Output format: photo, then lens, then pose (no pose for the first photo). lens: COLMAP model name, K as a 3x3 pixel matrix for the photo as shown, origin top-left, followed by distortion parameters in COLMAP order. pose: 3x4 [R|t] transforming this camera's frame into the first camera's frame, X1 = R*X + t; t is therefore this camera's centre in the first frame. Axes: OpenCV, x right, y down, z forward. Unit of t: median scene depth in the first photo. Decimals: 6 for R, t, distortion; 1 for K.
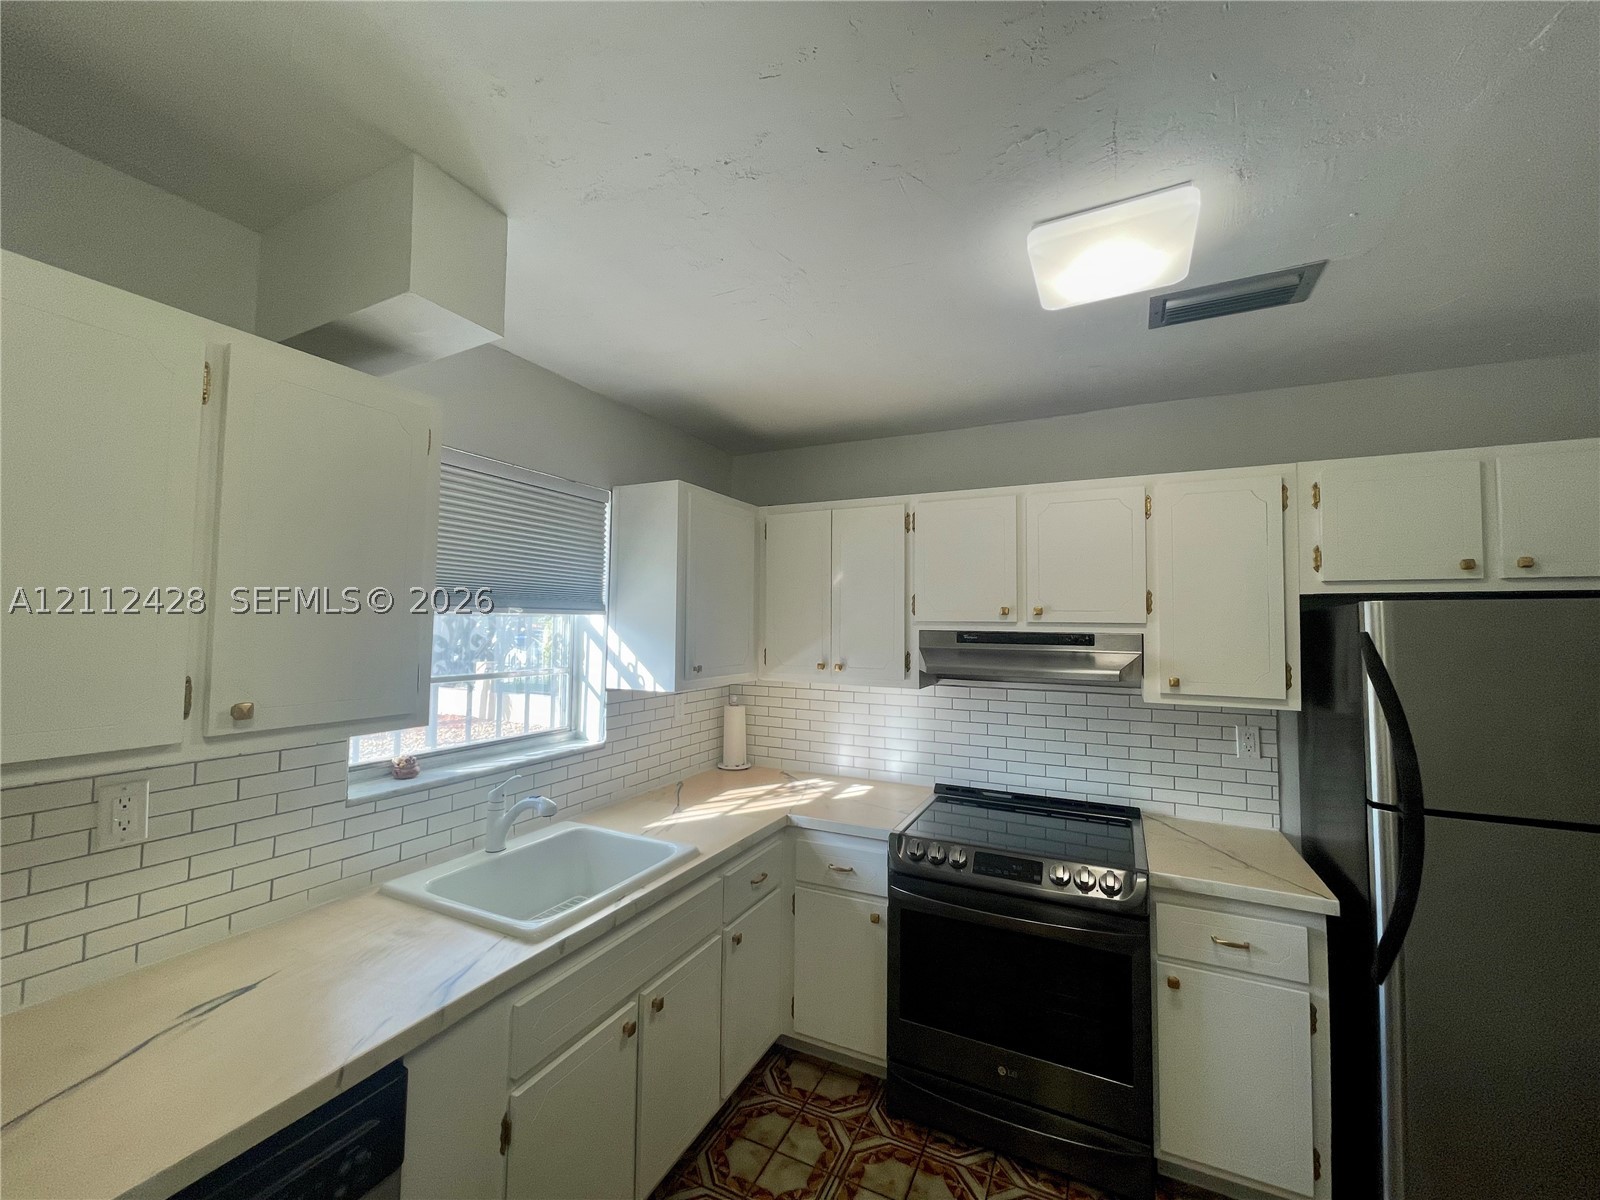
lens RADIAL K [[649.8, 0, 792.9], [0, 649.8, 593.0], [0, 0, 1]] dist [-0.004245, 0.001391]
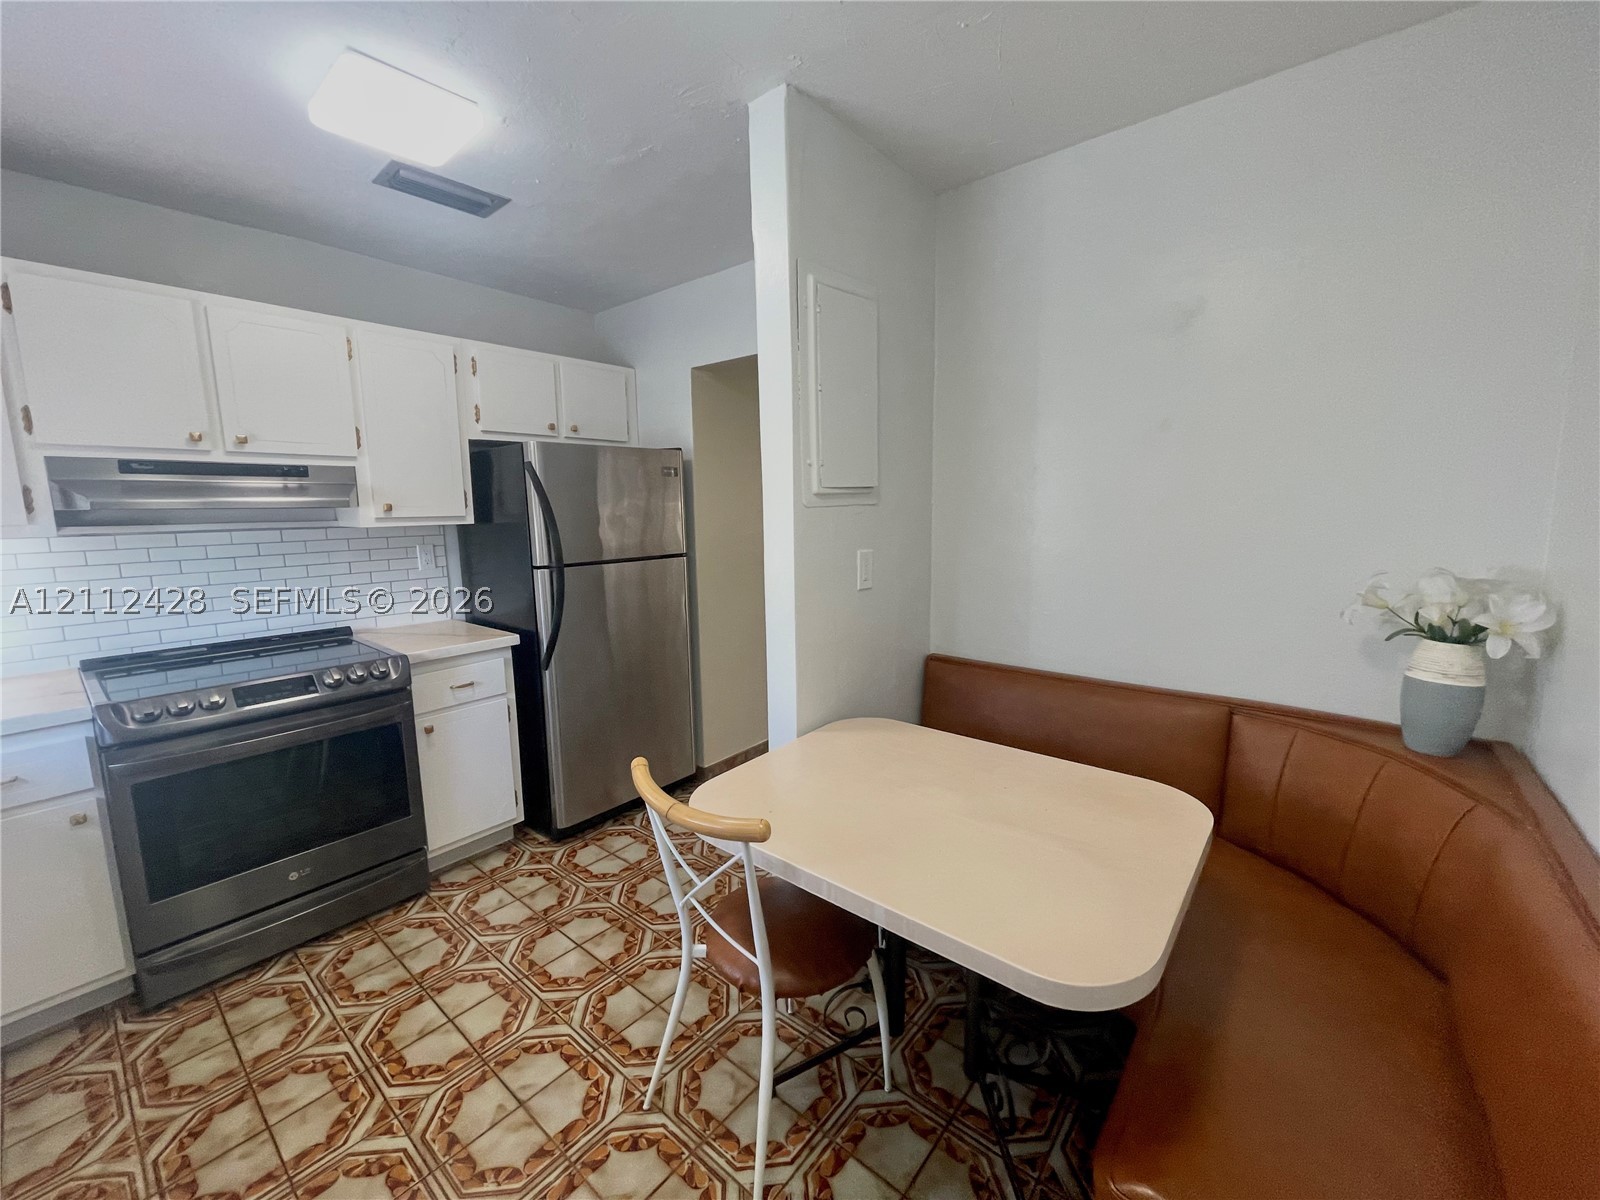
lens RADIAL K [[649.8, 0, 805.4], [0, 649.8, 592.5], [0, 0, 1]] dist [-0.004245, 0.001391]
pose [[0.221368, -0.144808, 0.964379, -0.405738], [-0.027856, 0.987571, 0.154685, 0.084480], [-0.974792, -0.061106, 0.214583, -0.012926]]
